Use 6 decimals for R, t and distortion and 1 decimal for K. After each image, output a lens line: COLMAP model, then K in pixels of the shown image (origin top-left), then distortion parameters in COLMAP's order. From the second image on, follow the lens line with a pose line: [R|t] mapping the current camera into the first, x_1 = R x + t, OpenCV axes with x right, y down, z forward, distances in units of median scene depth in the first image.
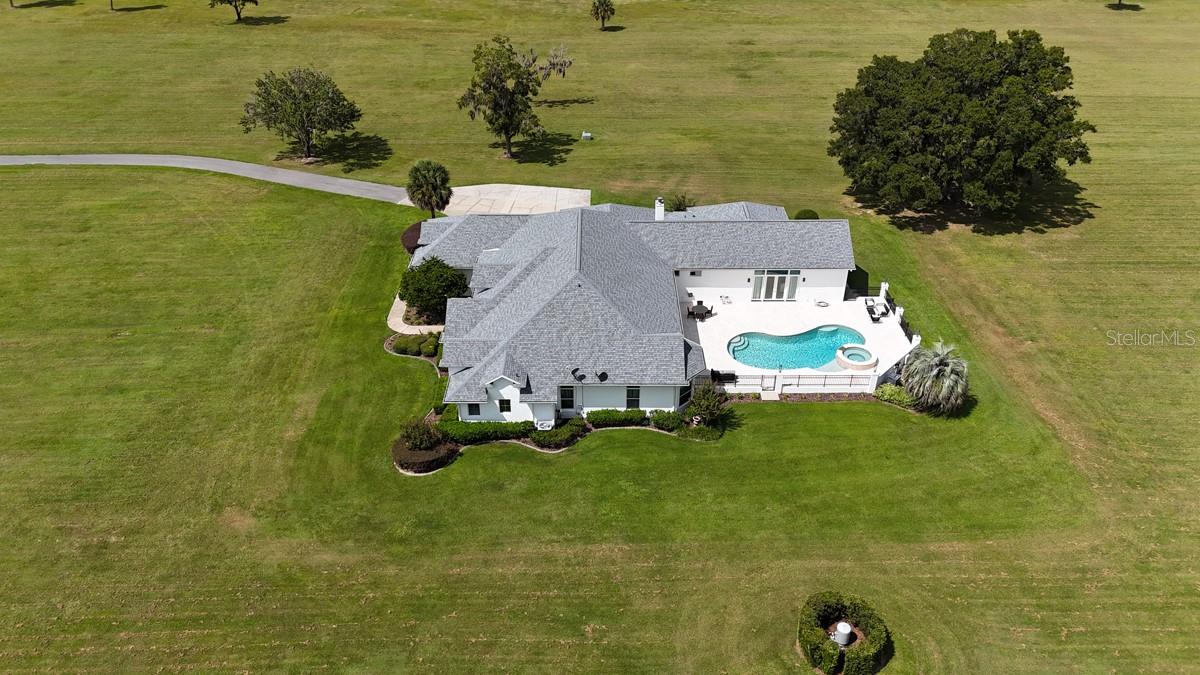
lens RADIAL K [[884.4, 0, 600.0], [0, 884.4, 337.5], [0, 0, 1]] dist [0.104153, -0.178705]
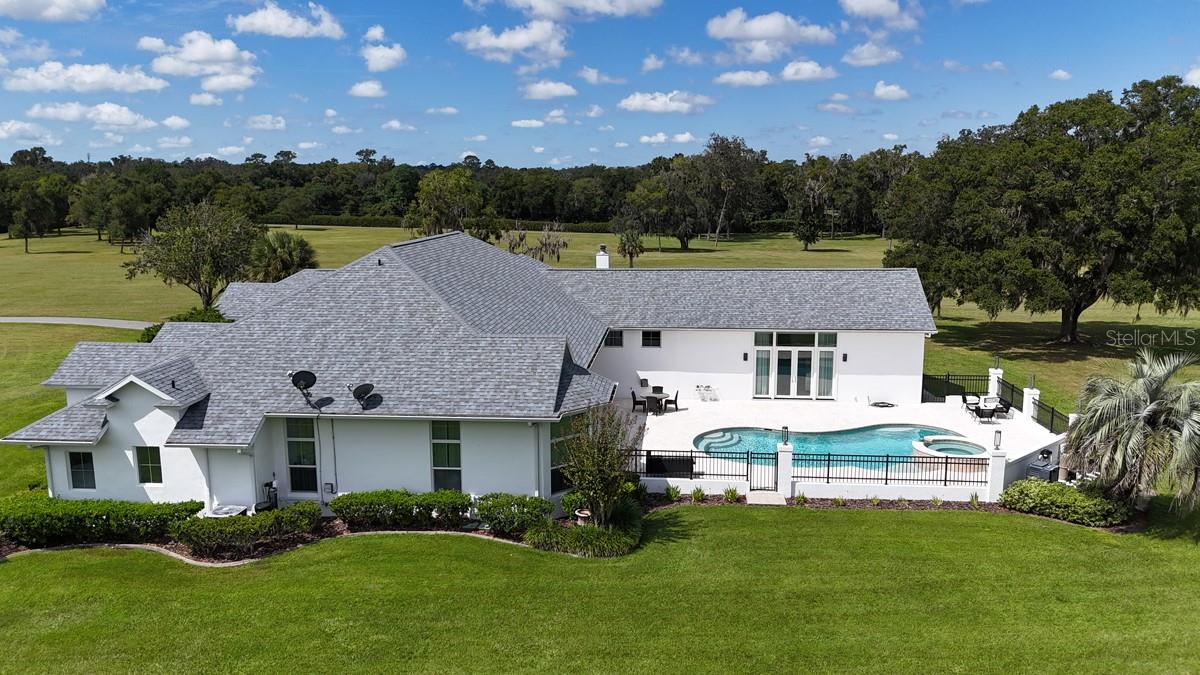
lens RADIAL K [[883.7, 0, 600.0], [0, 883.7, 337.5], [0, 0, 1]] dist [0.073878, -0.080225]
pose [[0.995493, 0.009705, -0.094332, 0.123689], [-0.045397, 0.922127, -0.384215, 0.140240], [0.083258, 0.386766, 0.918412, 0.450566]]
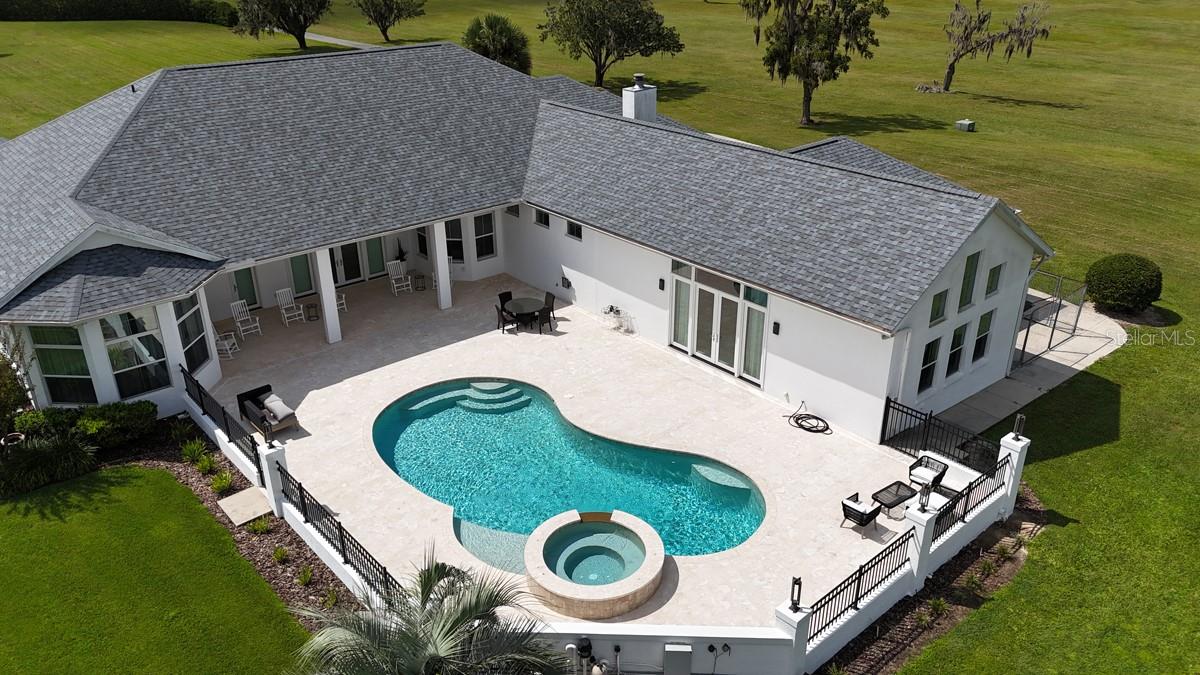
lens RADIAL K [[884.4, 0, 600.0], [0, 884.4, 337.5], [0, 0, 1]] dist [0.104153, -0.178705]
pose [[0.649746, 0.318108, -0.690389, 0.402302], [-0.402112, 0.914582, 0.042969, -0.047429], [0.645086, 0.249695, 0.722161, 0.689791]]
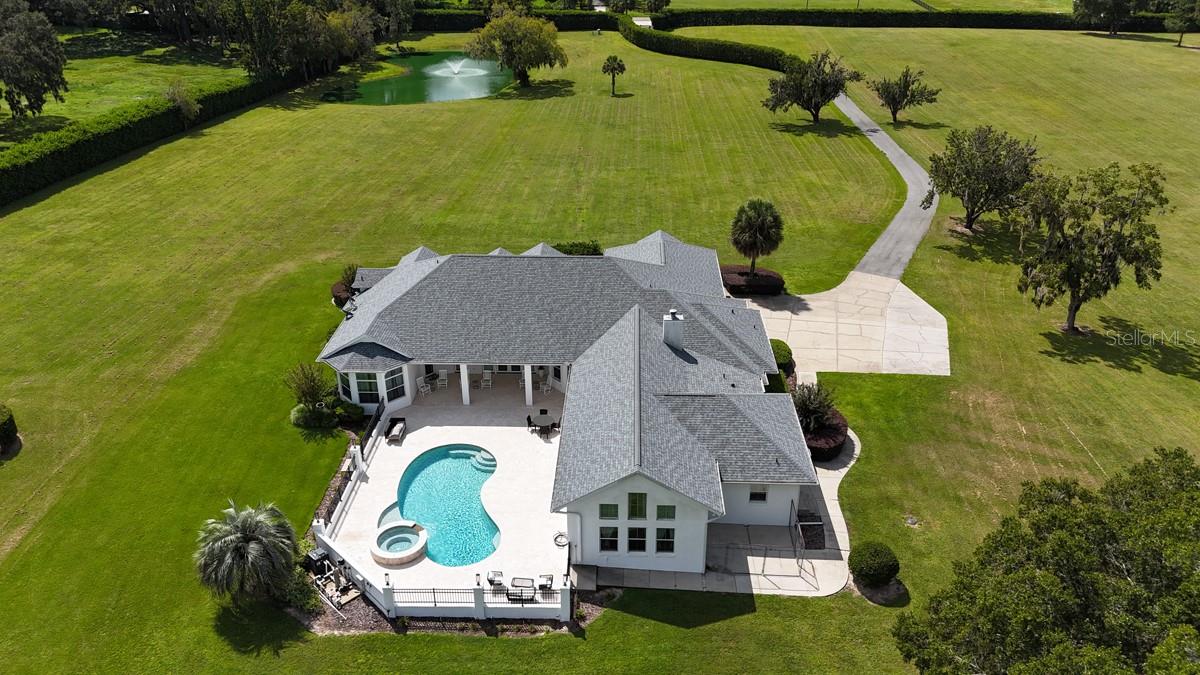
lens RADIAL K [[883.7, 0, 600.0], [0, 883.7, 337.5], [0, 0, 1]] dist [0.073878, -0.080225]
pose [[-0.041818, 0.450672, -0.891709, 0.718905], [-0.531088, 0.745935, 0.401904, -0.396271], [0.846284, 0.490383, 0.208153, 0.801738]]
